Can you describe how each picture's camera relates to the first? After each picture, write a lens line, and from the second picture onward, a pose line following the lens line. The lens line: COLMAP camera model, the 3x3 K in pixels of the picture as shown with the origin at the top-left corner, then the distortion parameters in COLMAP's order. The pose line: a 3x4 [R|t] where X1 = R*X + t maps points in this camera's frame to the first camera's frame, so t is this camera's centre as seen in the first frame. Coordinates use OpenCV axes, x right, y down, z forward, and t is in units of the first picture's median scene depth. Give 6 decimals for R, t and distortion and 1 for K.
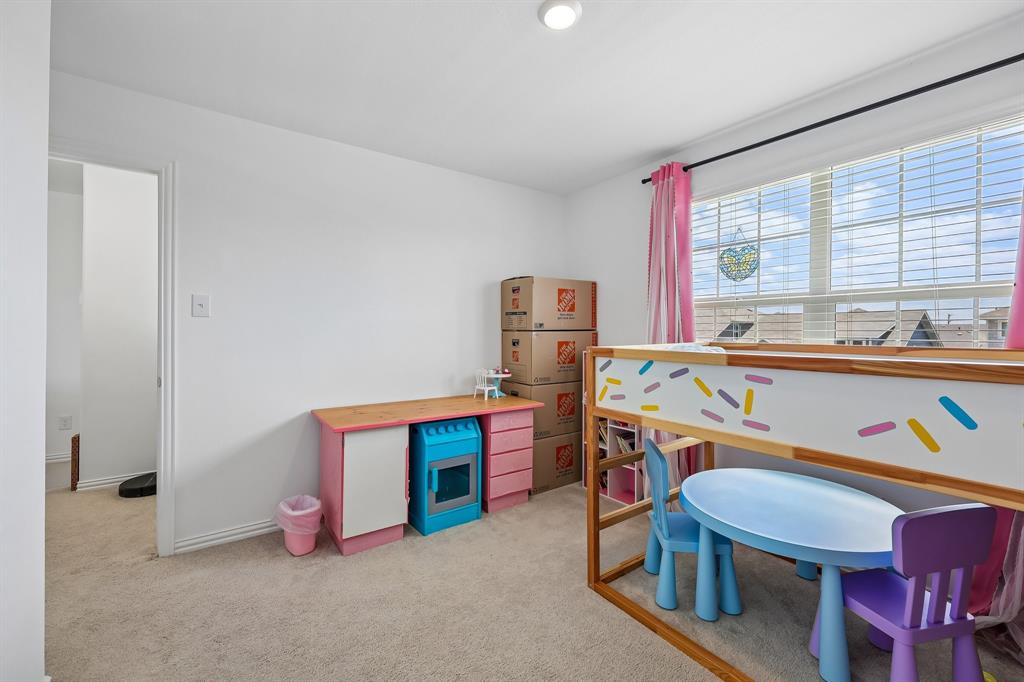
lens RADIAL K [[413.6, 0, 512.8], [0, 413.6, 325.2], [0, 0, 1]] dist [0.001011, 0.000057]
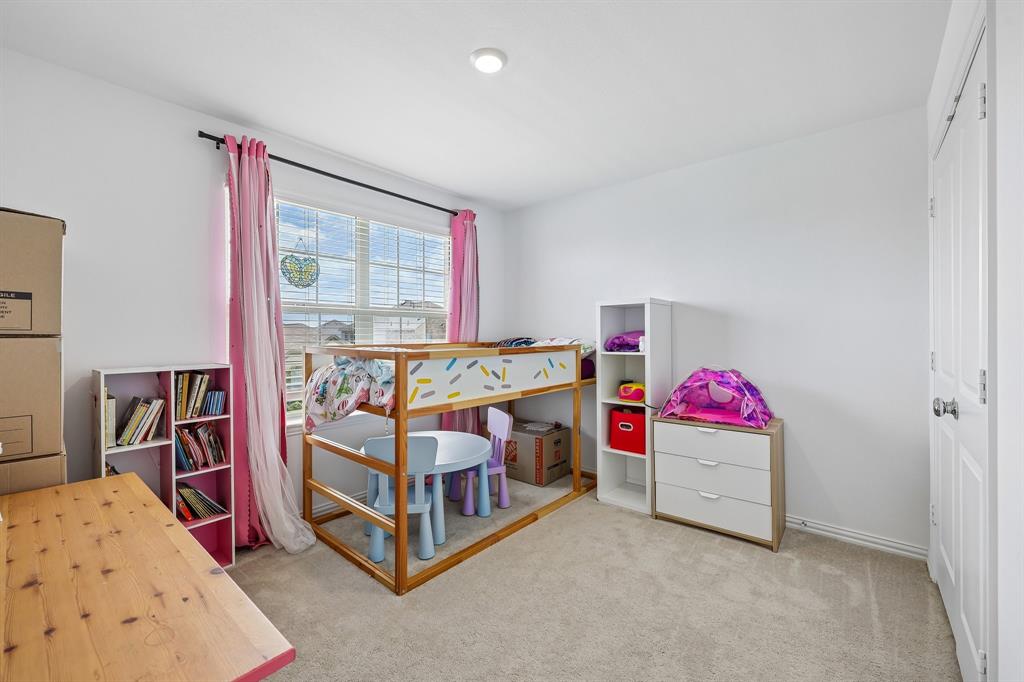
lens RADIAL K [[416.3, 0, 516.2], [0, 416.3, 333.7], [0, 0, 1]] dist [0.000881, 0.000214]
pose [[-0.244437, 0.001928, 0.969663, -0.968135], [-0.010147, 0.999938, -0.004546, 0.013503], [-0.969612, -0.010950, -0.244402, 1.126594]]
